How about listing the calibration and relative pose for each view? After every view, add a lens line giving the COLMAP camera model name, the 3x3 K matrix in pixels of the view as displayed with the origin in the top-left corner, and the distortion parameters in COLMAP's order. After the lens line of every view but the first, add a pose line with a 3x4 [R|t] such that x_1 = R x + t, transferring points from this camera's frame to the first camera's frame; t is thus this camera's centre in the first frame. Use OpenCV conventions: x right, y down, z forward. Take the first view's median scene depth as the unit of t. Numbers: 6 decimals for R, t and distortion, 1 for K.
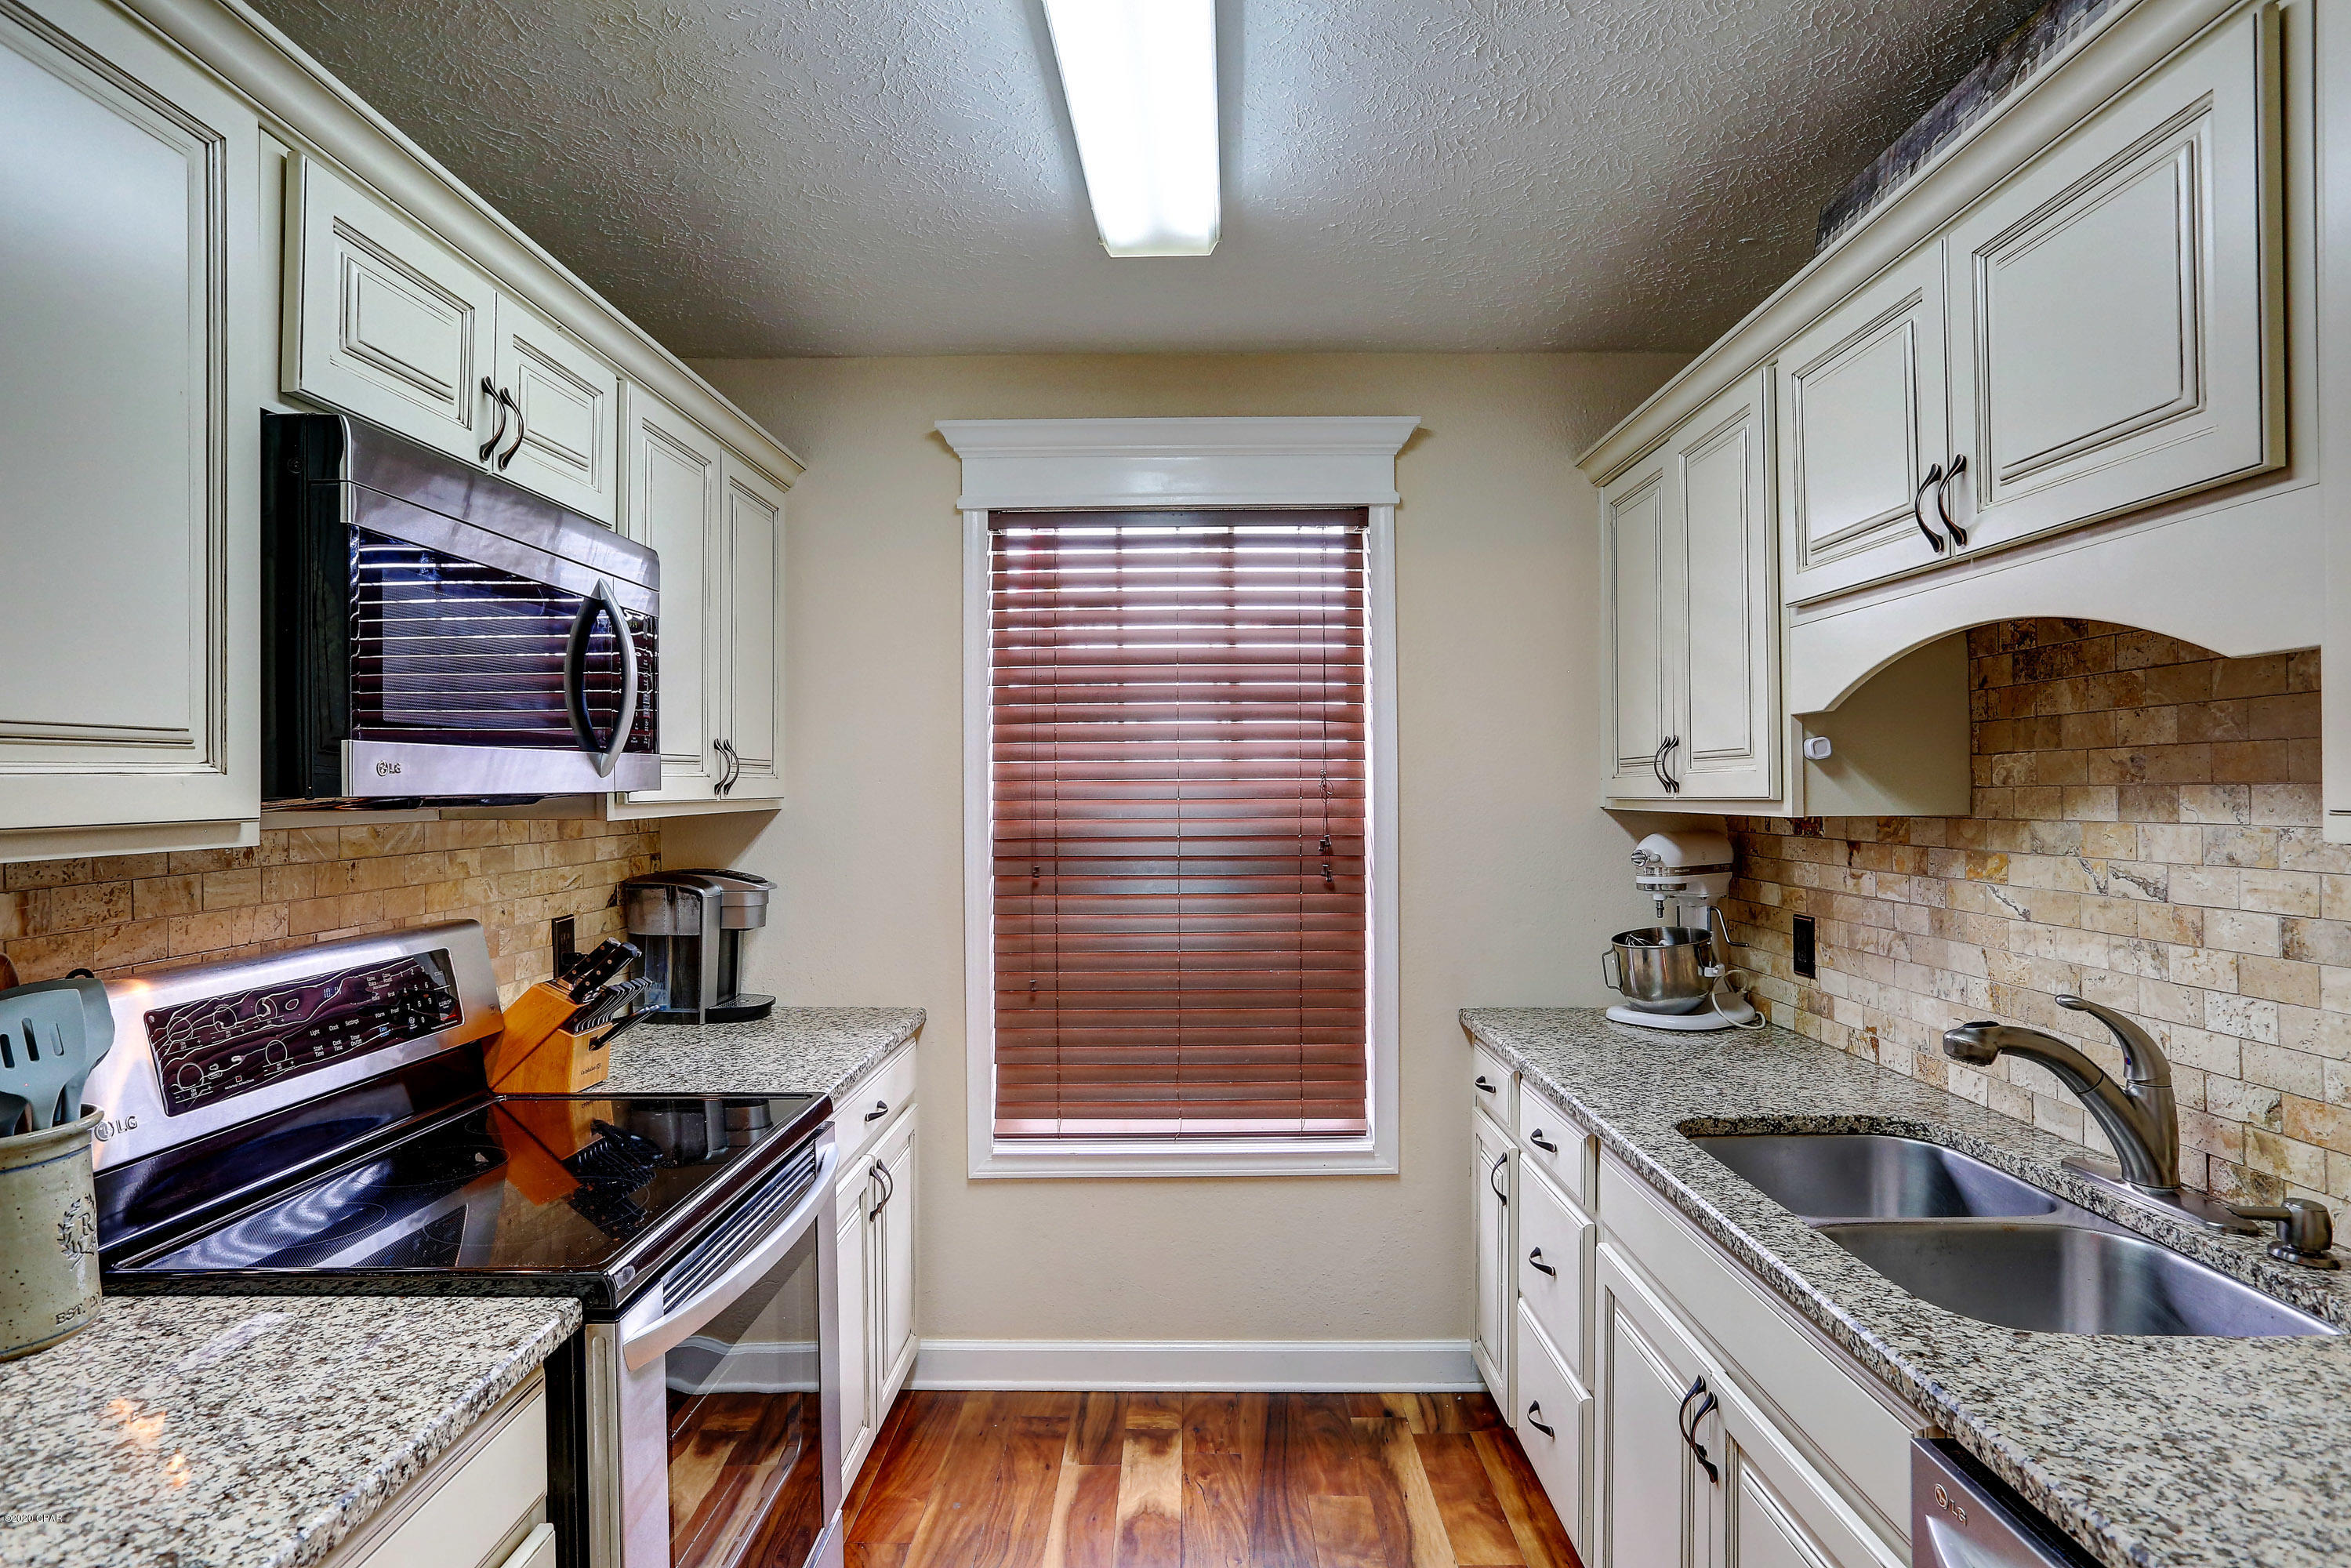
lens RADIAL K [[1234.4, 0, 1164.4], [0, 1234.4, 776.9], [0, 0, 1]] dist [-0.045173, 0.026916]
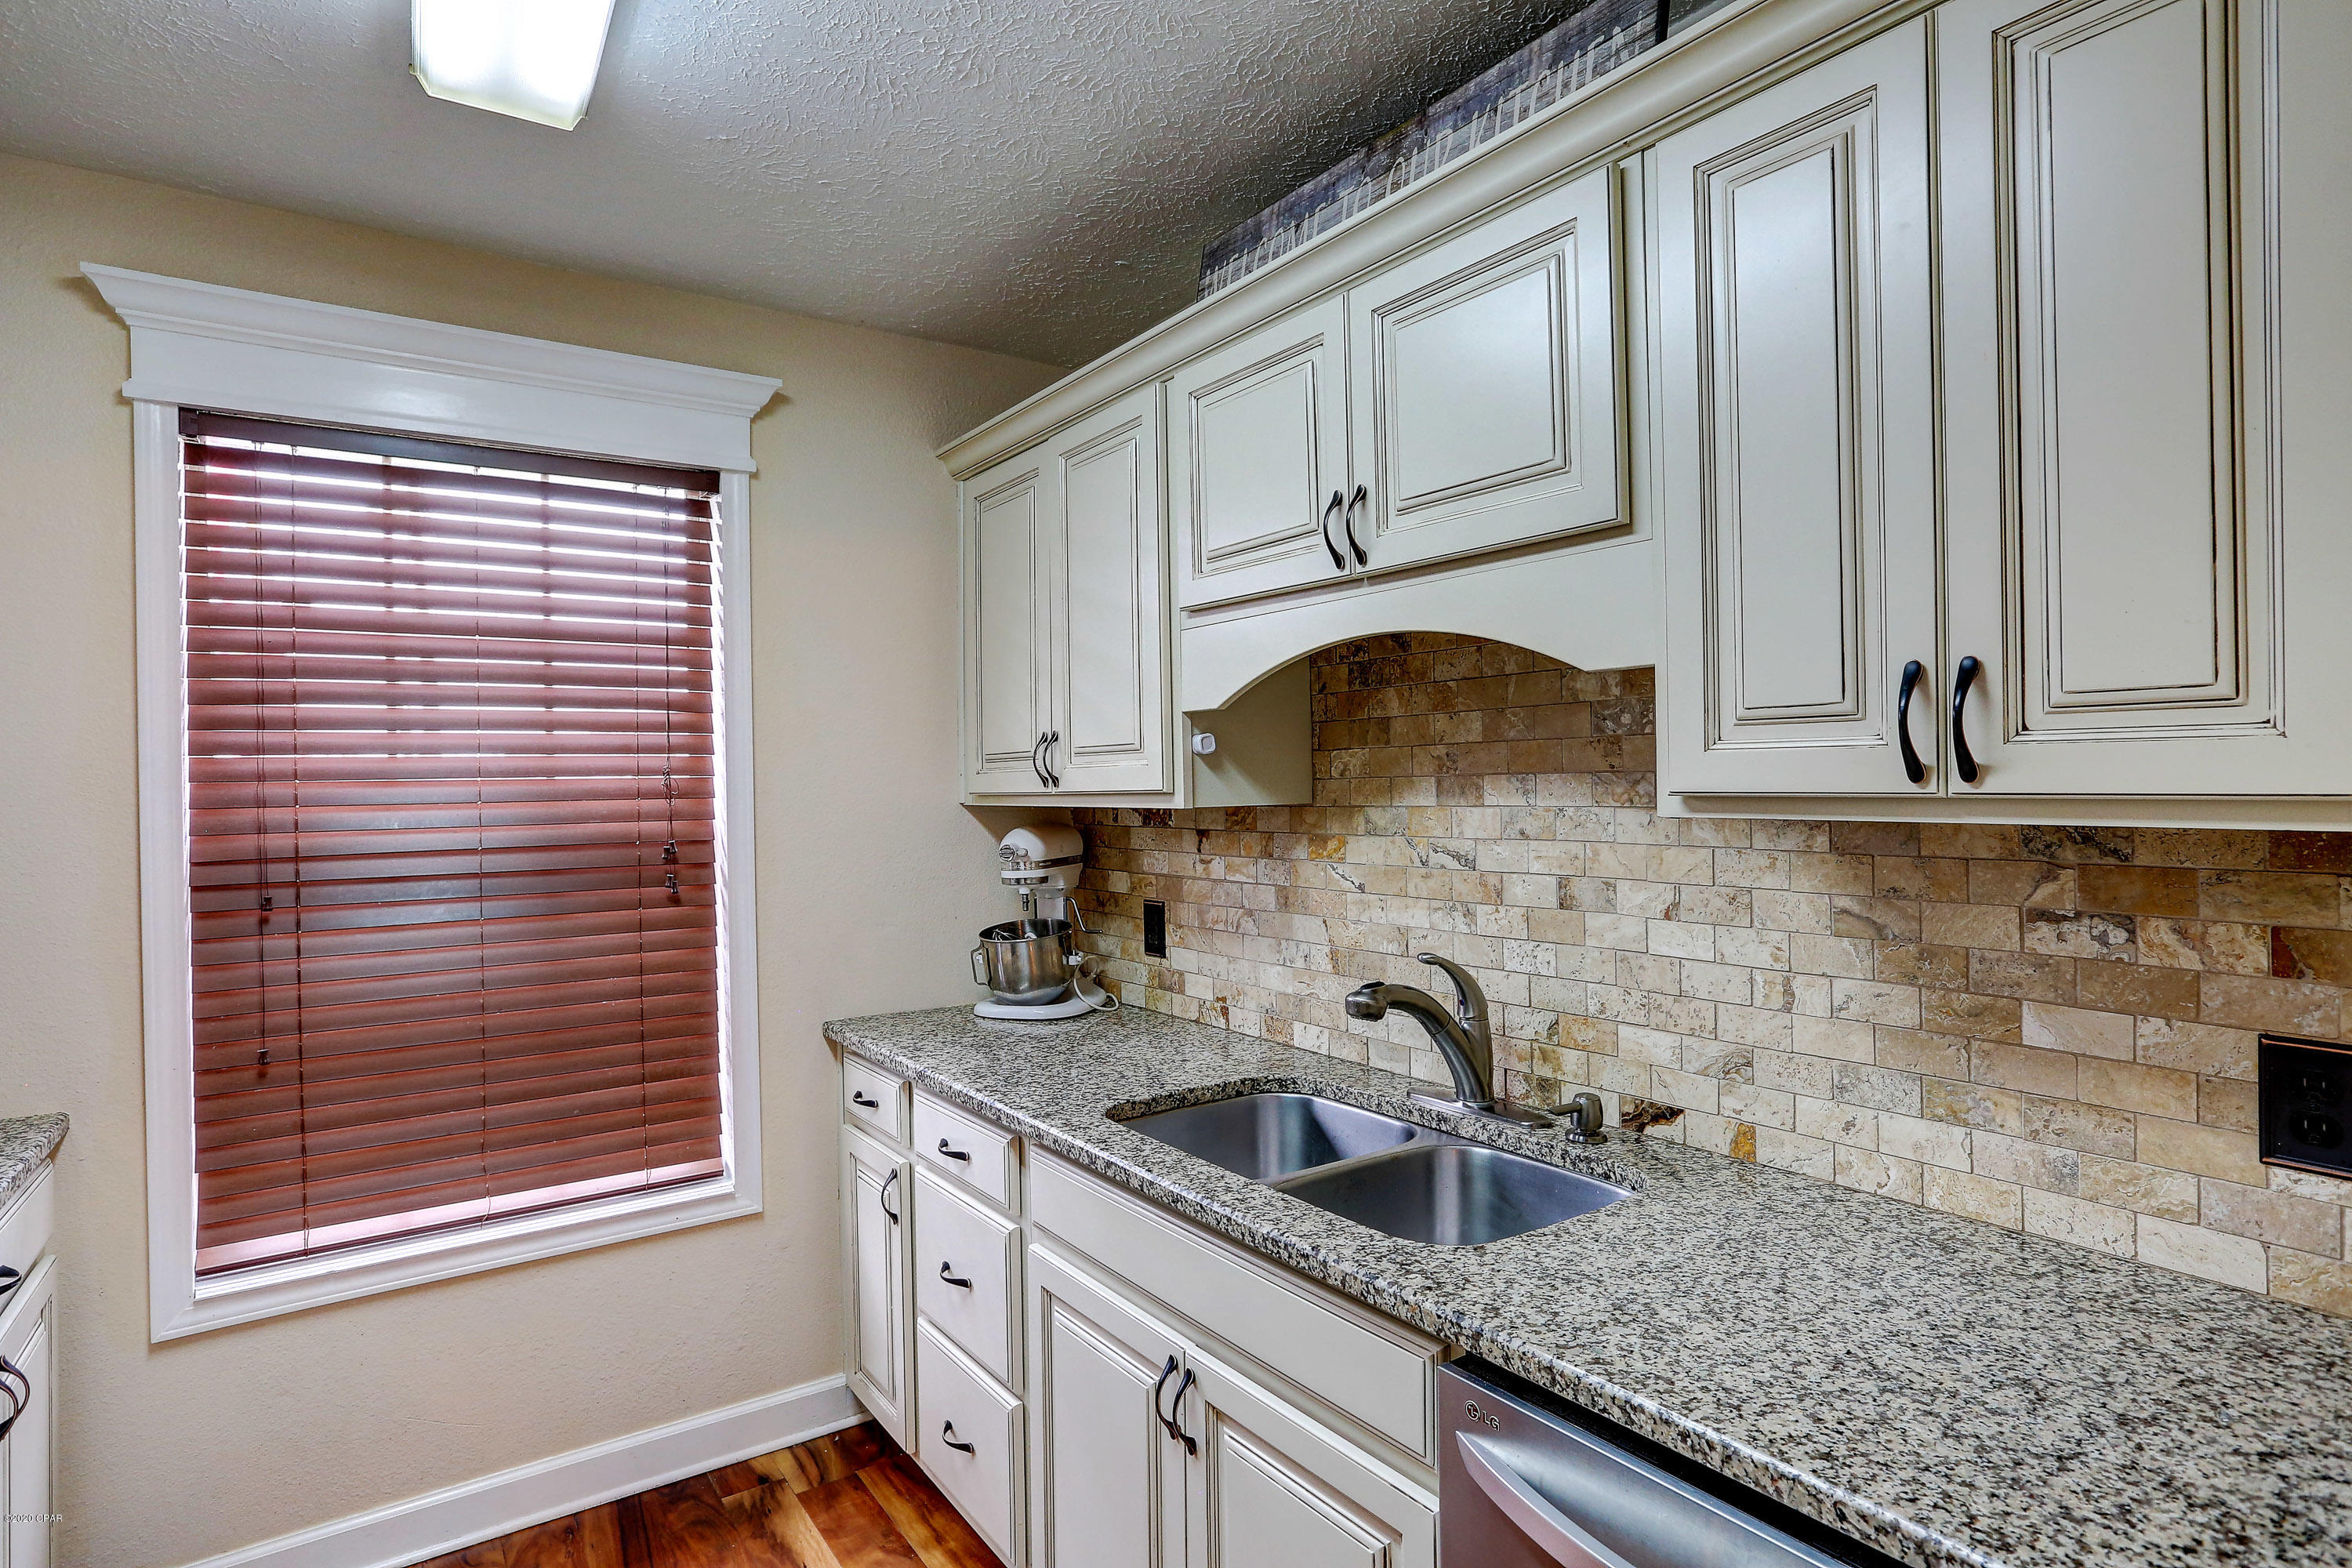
lens RADIAL K [[1234.9, 0, 1178.9], [0, 1234.9, 776.8], [0, 0, 1]] dist [-0.045173, 0.026916]
pose [[0.814266, -0.006186, 0.580459, -0.105665], [0.005954, 0.999980, 0.002305, 0.002541], [-0.580462, 0.001580, 0.814286, 0.111506]]
